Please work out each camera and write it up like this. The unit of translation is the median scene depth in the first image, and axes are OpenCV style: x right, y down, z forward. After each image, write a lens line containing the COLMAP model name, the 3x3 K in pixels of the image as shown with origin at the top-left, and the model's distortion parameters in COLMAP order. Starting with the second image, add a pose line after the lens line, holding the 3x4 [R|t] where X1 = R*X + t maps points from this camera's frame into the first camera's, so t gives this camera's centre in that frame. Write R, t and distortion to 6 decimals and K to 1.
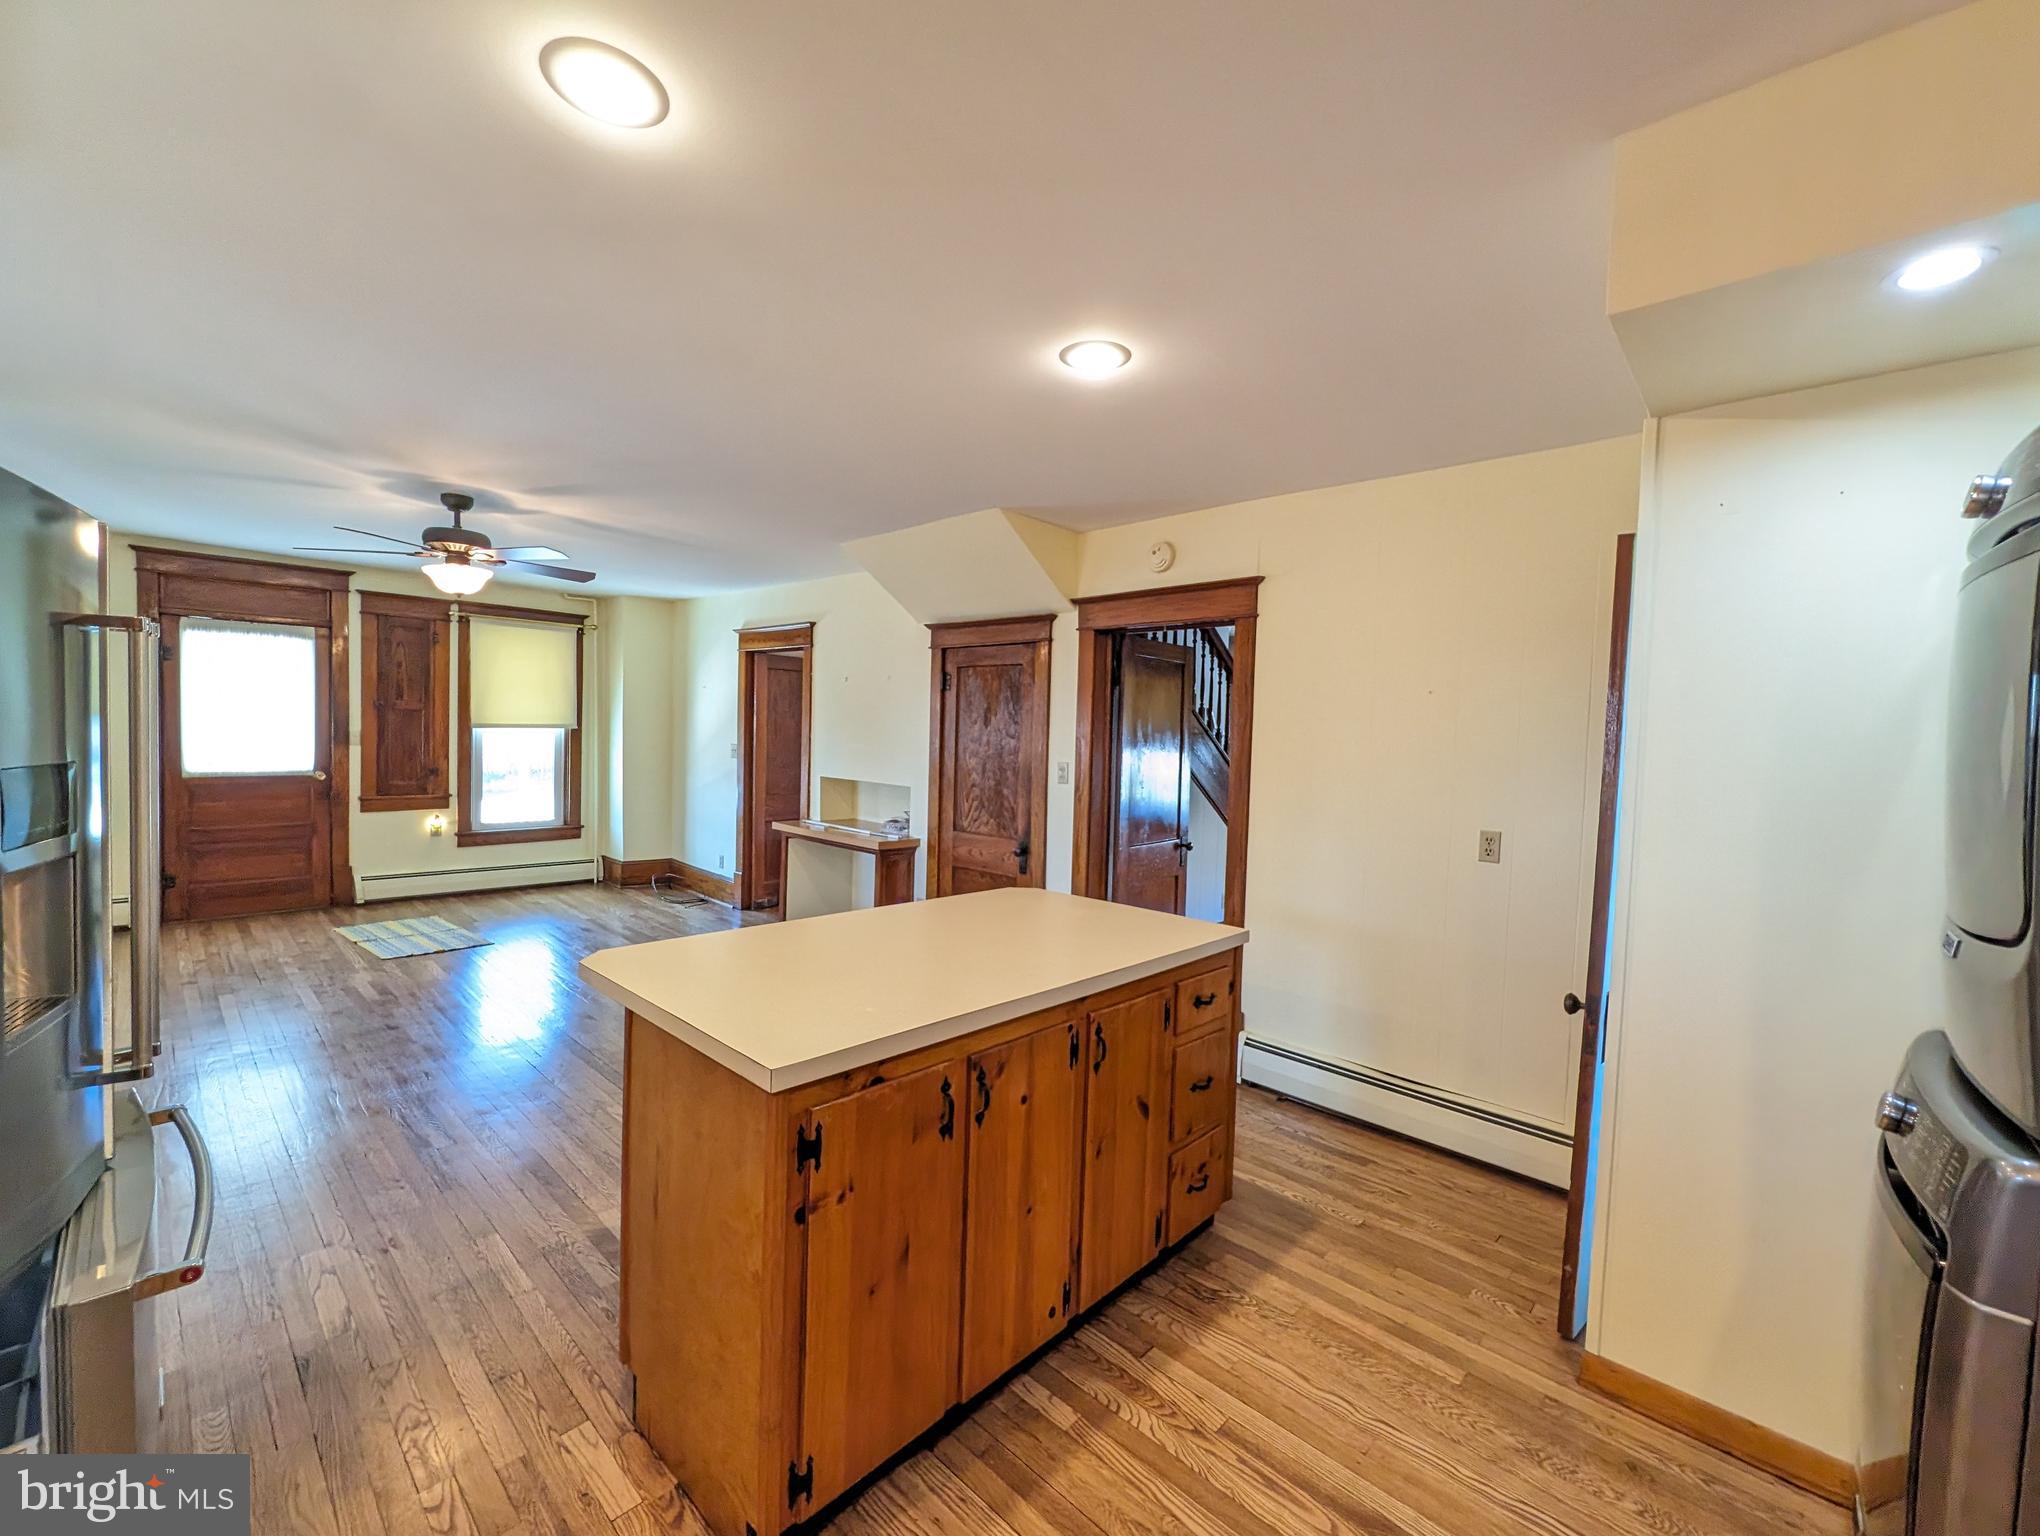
lens RADIAL K [[841.2, 0, 1017.1], [0, 841.2, 767.1], [0, 0, 1]] dist [0.000497, -0.000683]
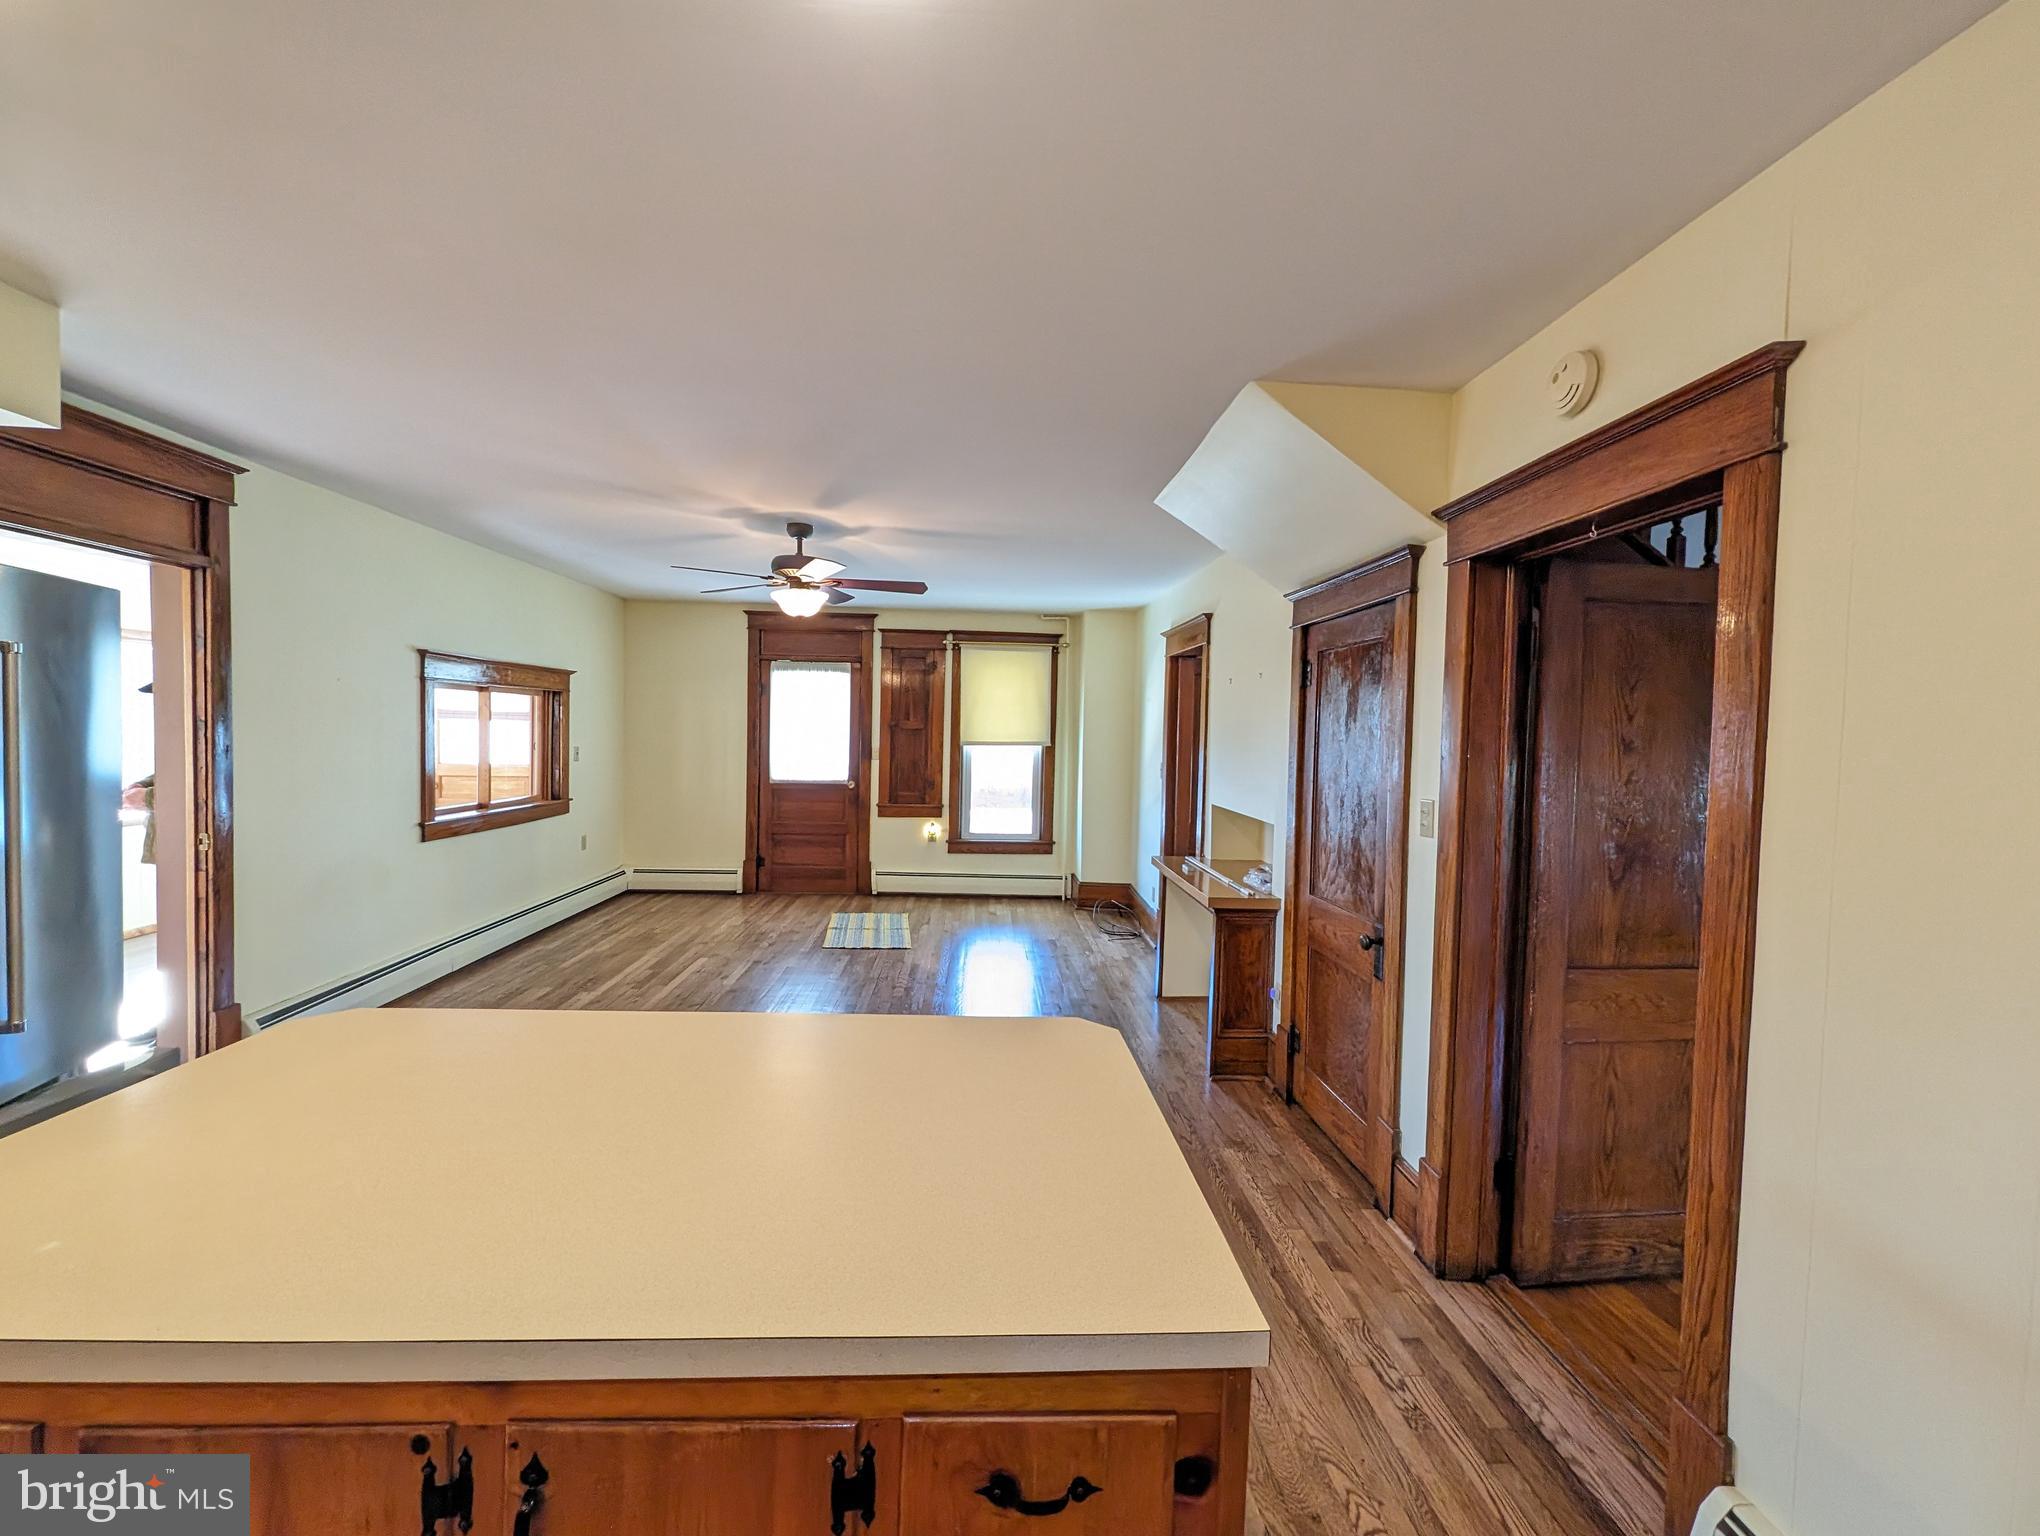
lens RADIAL K [[841.2, 0, 1017.1], [0, 841.2, 767.1], [0, 0, 1]] dist [0.000497, -0.000683]
pose [[0.729903, 0.015716, -0.683370, 0.170436], [-0.032626, 0.999397, -0.011863, -0.008314], [0.682772, 0.030955, 0.729976, 0.273636]]
